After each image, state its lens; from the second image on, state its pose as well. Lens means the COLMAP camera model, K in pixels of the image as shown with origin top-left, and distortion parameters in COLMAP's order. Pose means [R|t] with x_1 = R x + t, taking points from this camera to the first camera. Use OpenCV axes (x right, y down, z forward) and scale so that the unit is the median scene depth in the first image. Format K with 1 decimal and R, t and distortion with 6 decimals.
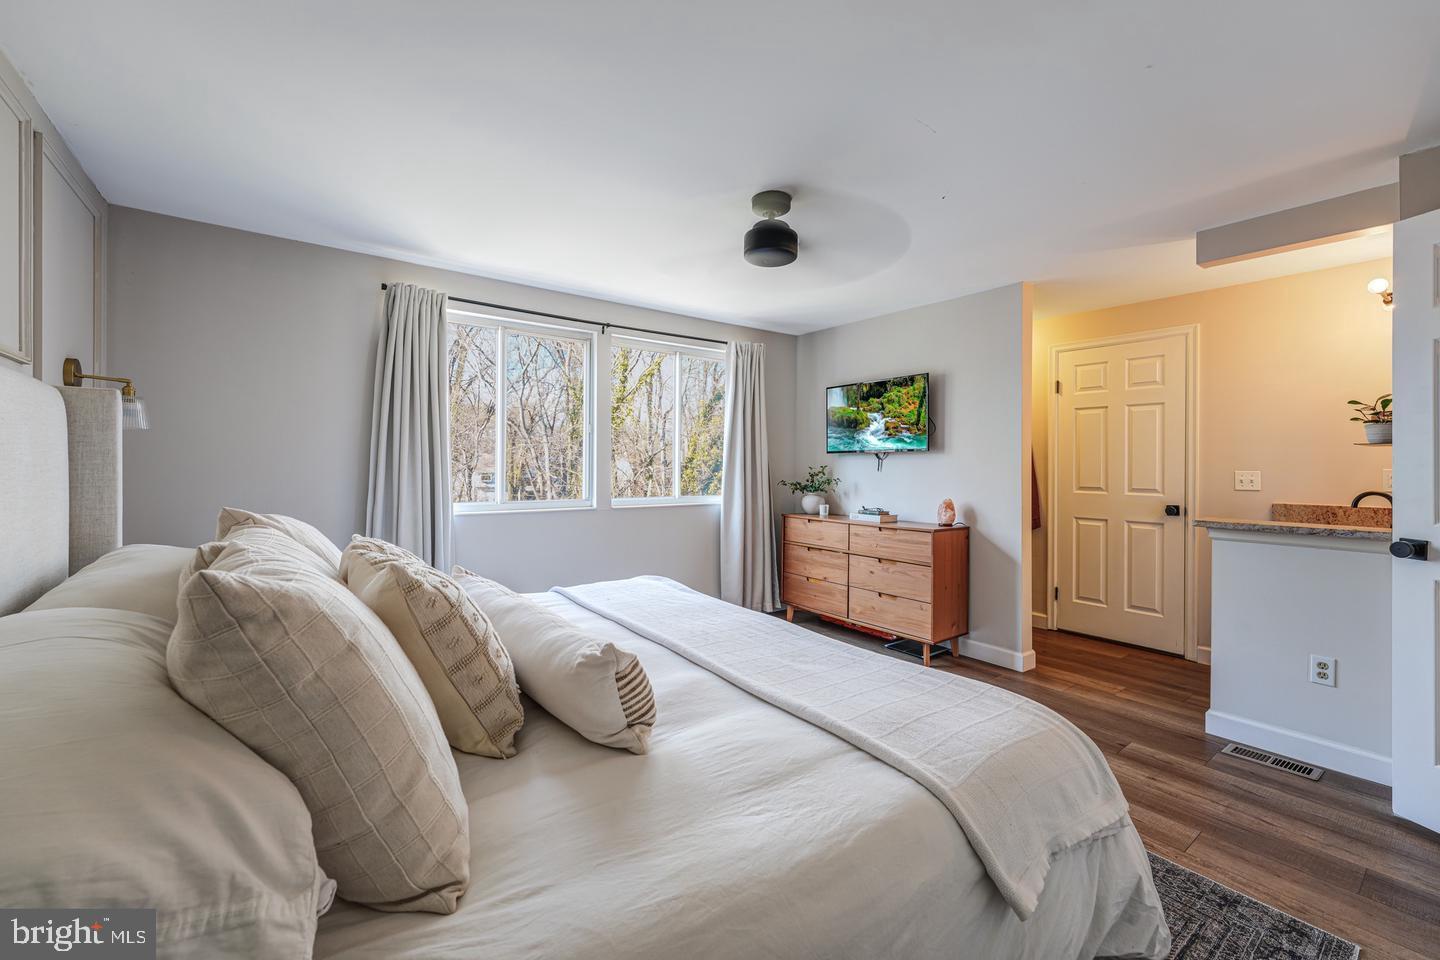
lens RADIAL K [[582.9, 0, 721.0], [0, 582.9, 467.5], [0, 0, 1]] dist [-0.000679, 0.000419]
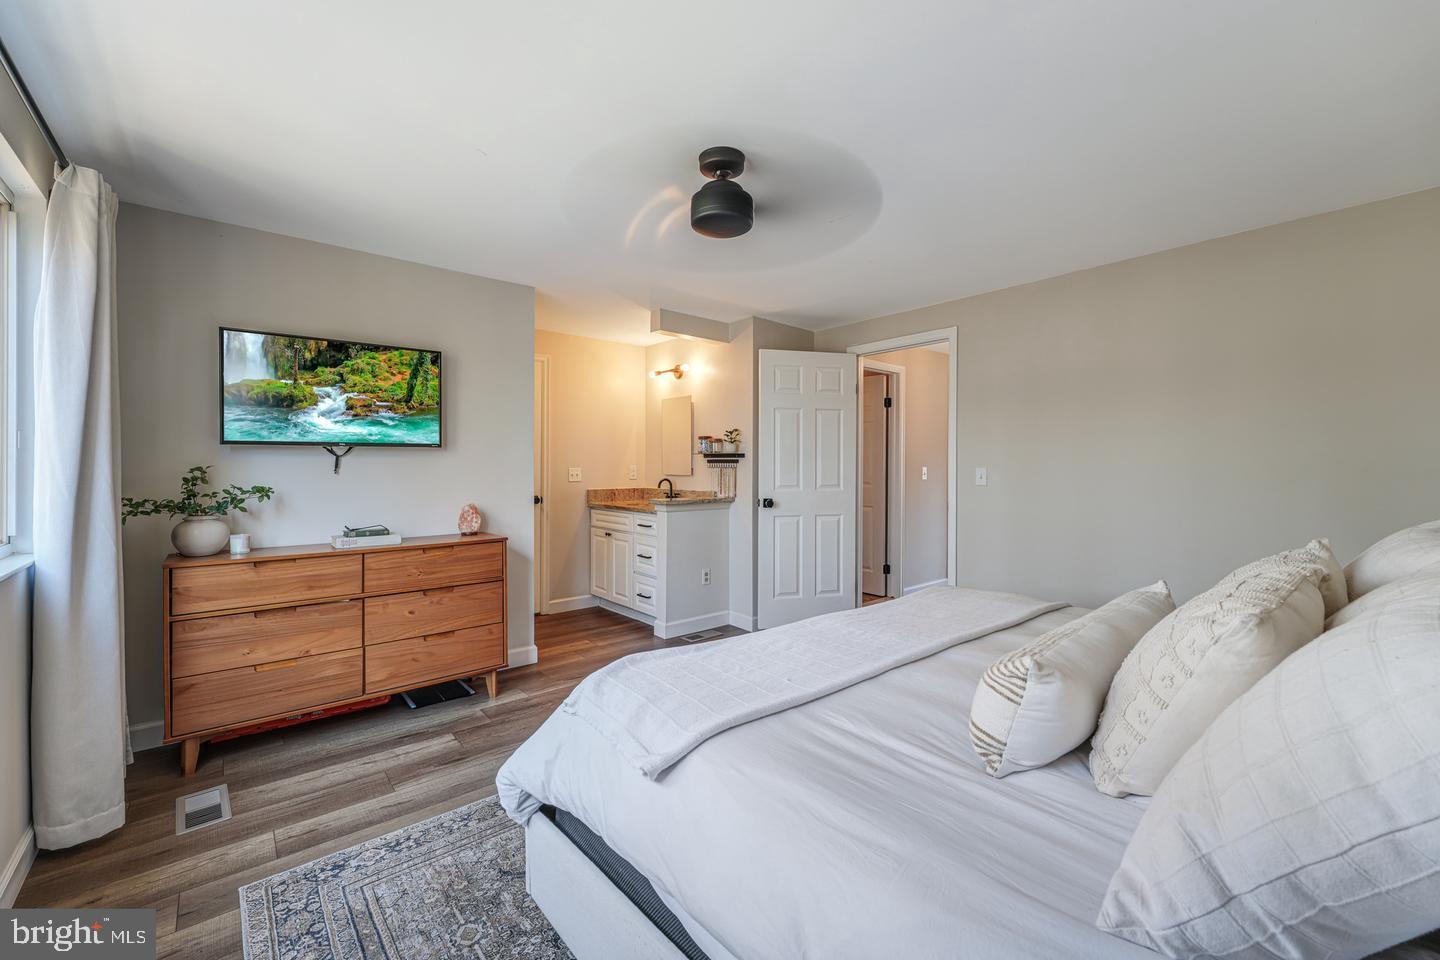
lens RADIAL K [[582.9, 0, 716.3], [0, 582.9, 475.1], [0, 0, 1]] dist [-0.000679, 0.000419]
pose [[-0.073714, -0.020012, 0.997079, -0.441283], [0.000682, 0.999797, 0.020117, -0.004048], [-0.997279, 0.002162, -0.073685, 0.619866]]
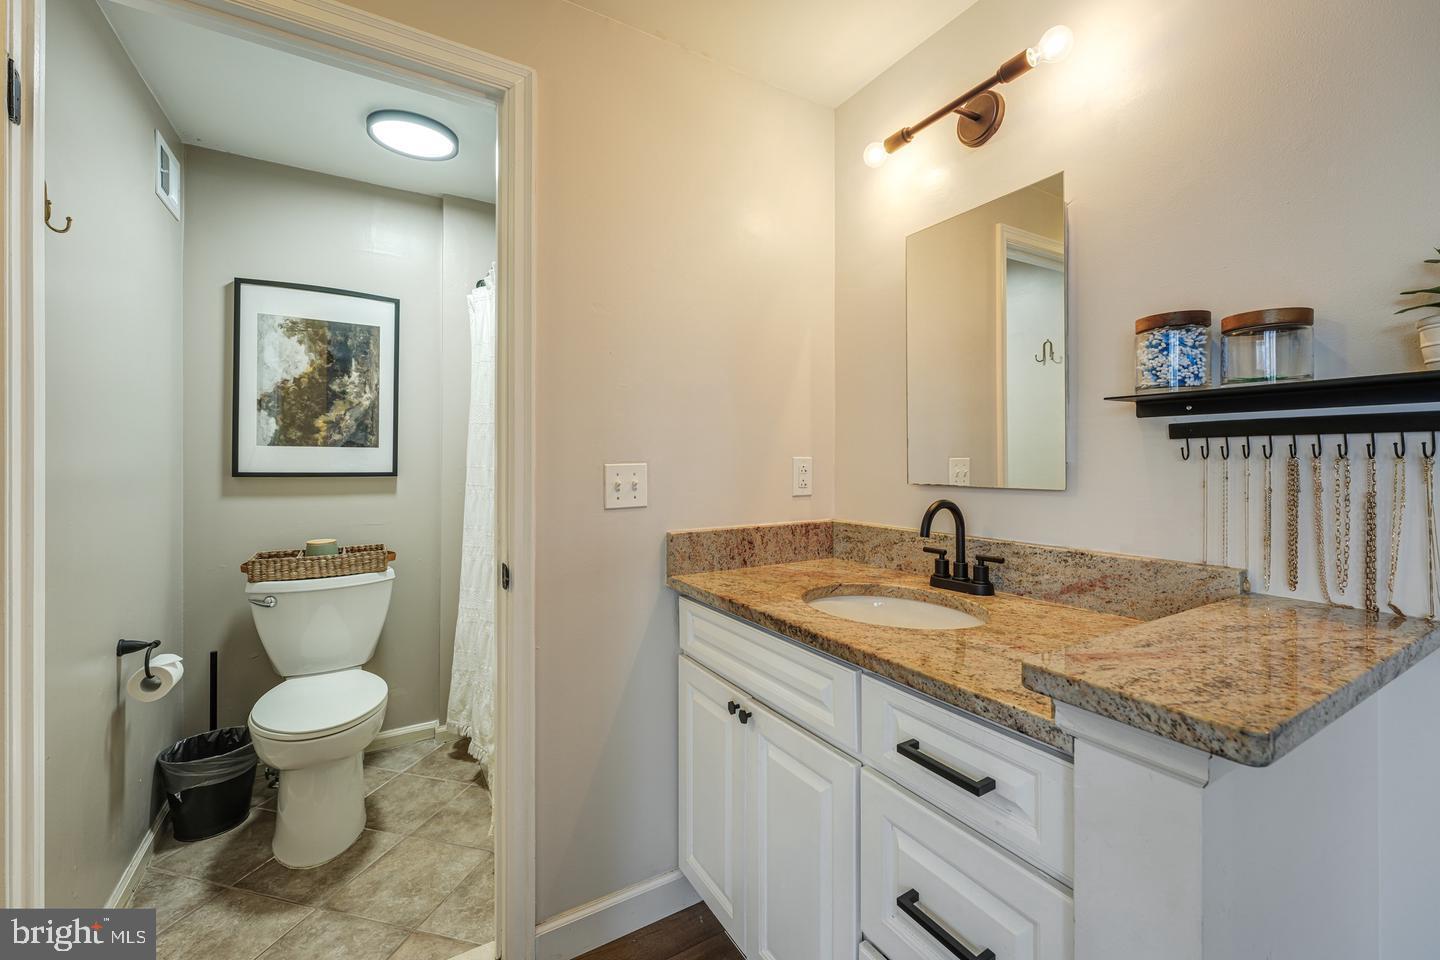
lens RADIAL K [[582.9, 0, 722.5], [0, 582.9, 468.6], [0, 0, 1]] dist [-0.000679, 0.000419]
pose [[0.100168, -0.010262, 0.994918, 0.388558], [0.011773, 0.999889, 0.009128, 0.005376], [-0.994901, 0.010799, 0.100277, 0.720905]]
